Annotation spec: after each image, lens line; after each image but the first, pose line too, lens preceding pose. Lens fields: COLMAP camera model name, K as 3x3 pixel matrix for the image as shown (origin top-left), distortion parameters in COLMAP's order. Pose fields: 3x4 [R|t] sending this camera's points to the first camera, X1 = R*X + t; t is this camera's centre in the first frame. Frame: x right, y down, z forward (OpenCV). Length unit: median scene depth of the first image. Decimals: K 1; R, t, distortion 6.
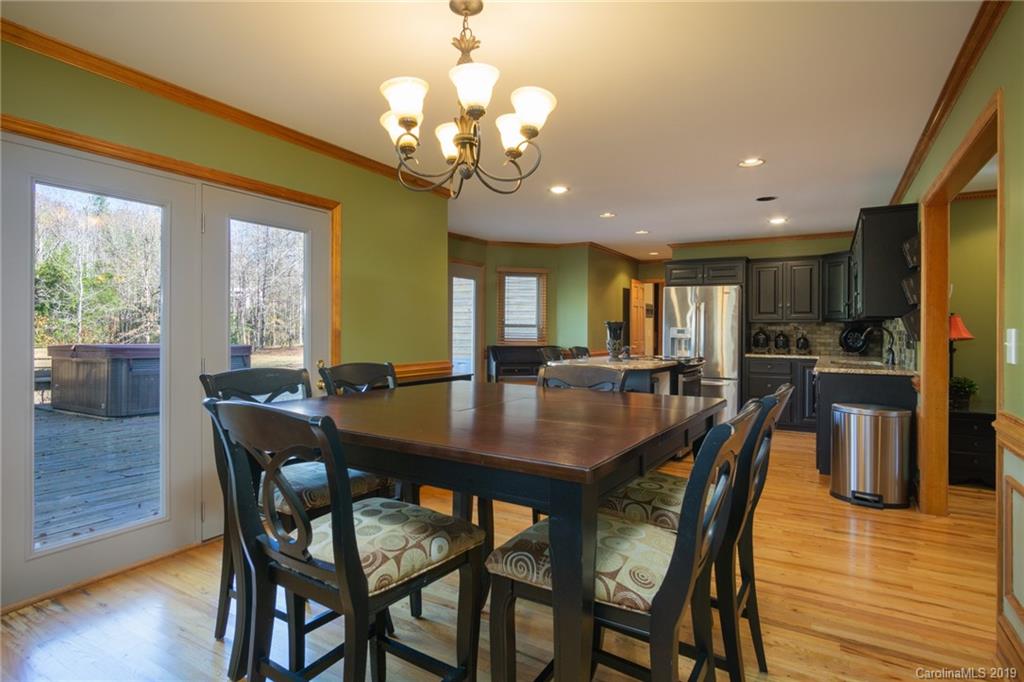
lens RADIAL K [[551.0, 0, 506.7], [0, 551.0, 337.2], [0, 0, 1]] dist [-0.003032, -0.000400]
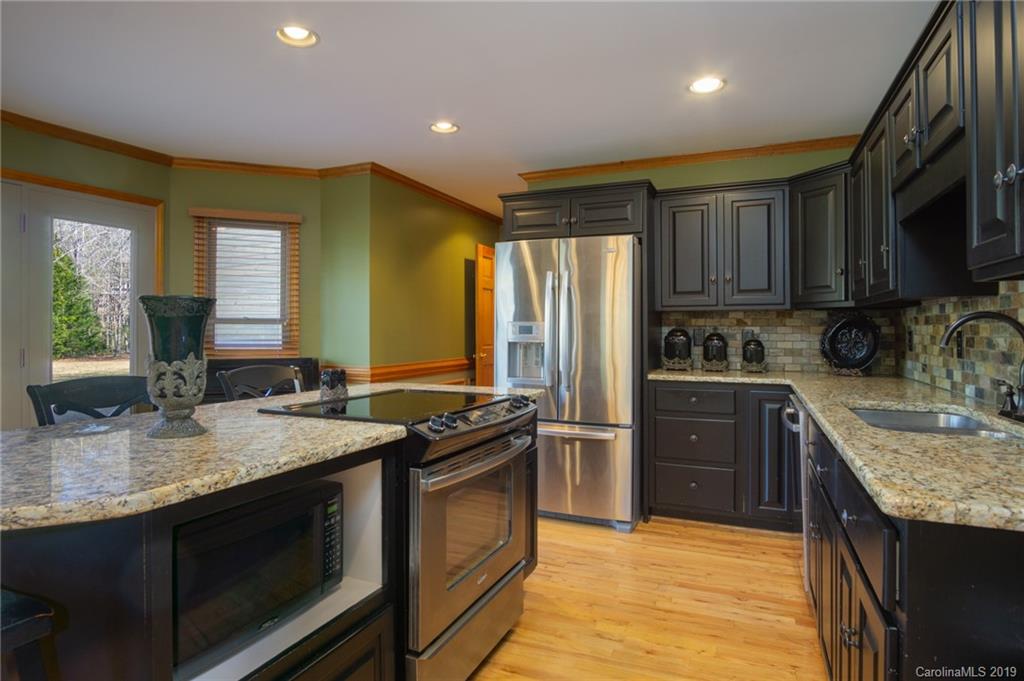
lens RADIAL K [[551.0, 0, 517.3], [0, 551.0, 335.0], [0, 0, 1]] dist [-0.003032, -0.000400]
pose [[0.991487, -0.007008, 0.130019, 0.242150], [0.007286, 0.999972, -0.001668, -0.004720], [-0.130004, 0.002601, 0.991510, 0.499944]]
